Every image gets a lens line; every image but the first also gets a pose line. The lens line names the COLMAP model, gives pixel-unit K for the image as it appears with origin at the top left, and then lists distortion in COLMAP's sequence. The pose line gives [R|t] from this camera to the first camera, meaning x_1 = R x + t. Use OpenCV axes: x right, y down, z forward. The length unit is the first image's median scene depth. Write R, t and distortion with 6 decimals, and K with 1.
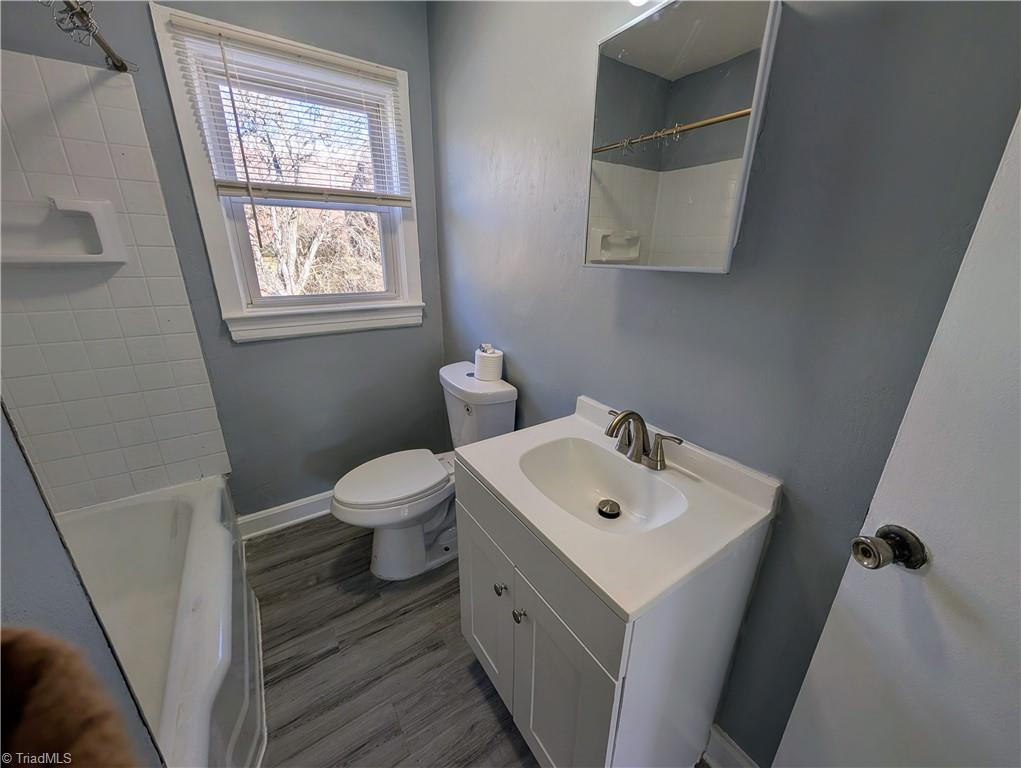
lens RADIAL K [[386.0, 0, 513.4], [0, 386.0, 385.9], [0, 0, 1]] dist [0.000062, -0.000099]
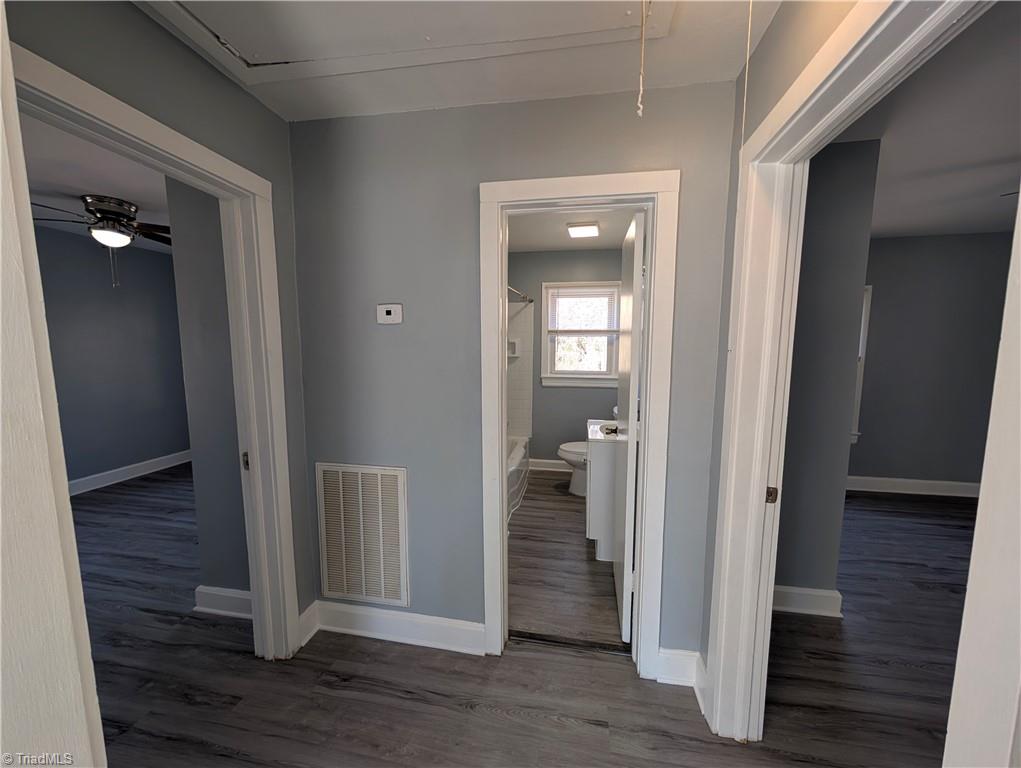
lens RADIAL K [[386.0, 0, 513.4], [0, 386.0, 385.9], [0, 0, 1]] dist [0.000062, -0.000099]
pose [[0.719055, 0.067752, -0.691643, 0.968950], [-0.224300, 0.964599, -0.138700, 0.299539], [0.657761, 0.254868, 0.708797, -1.013292]]
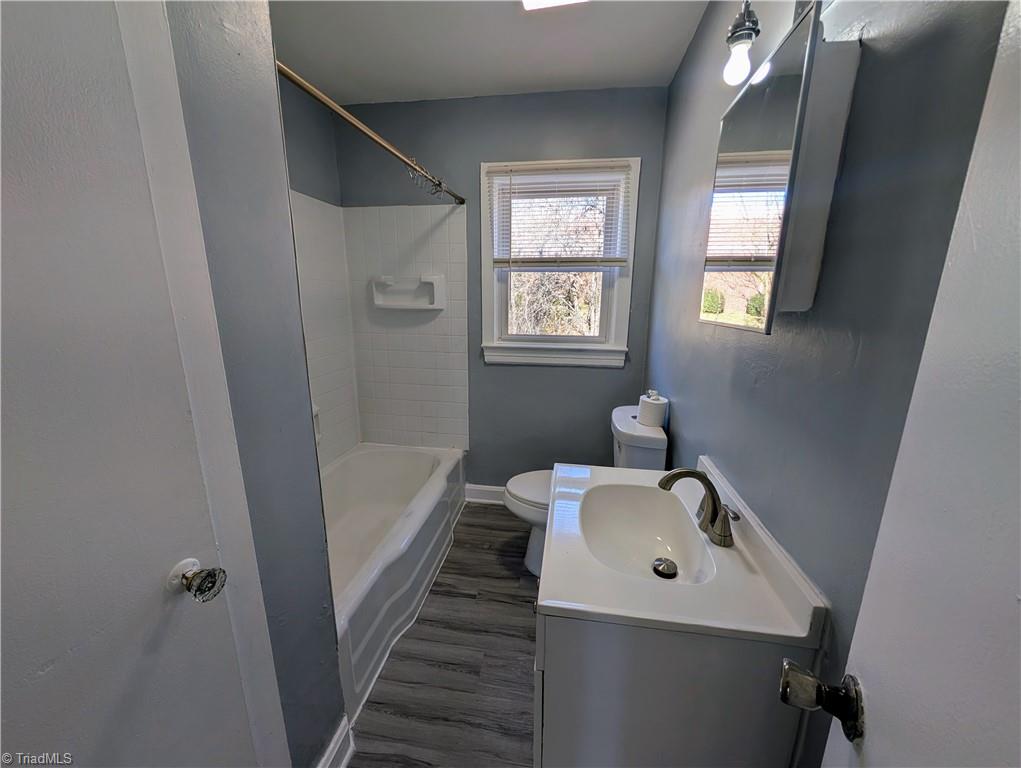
lens RADIAL K [[386.0, 0, 513.4], [0, 386.0, 385.9], [0, 0, 1]] dist [0.000062, -0.000099]
pose [[0.737214, 0.146945, -0.659486, 0.344478], [-0.222675, 0.974374, -0.031812, -0.004128], [0.637911, 0.170303, 0.751043, -0.022755]]
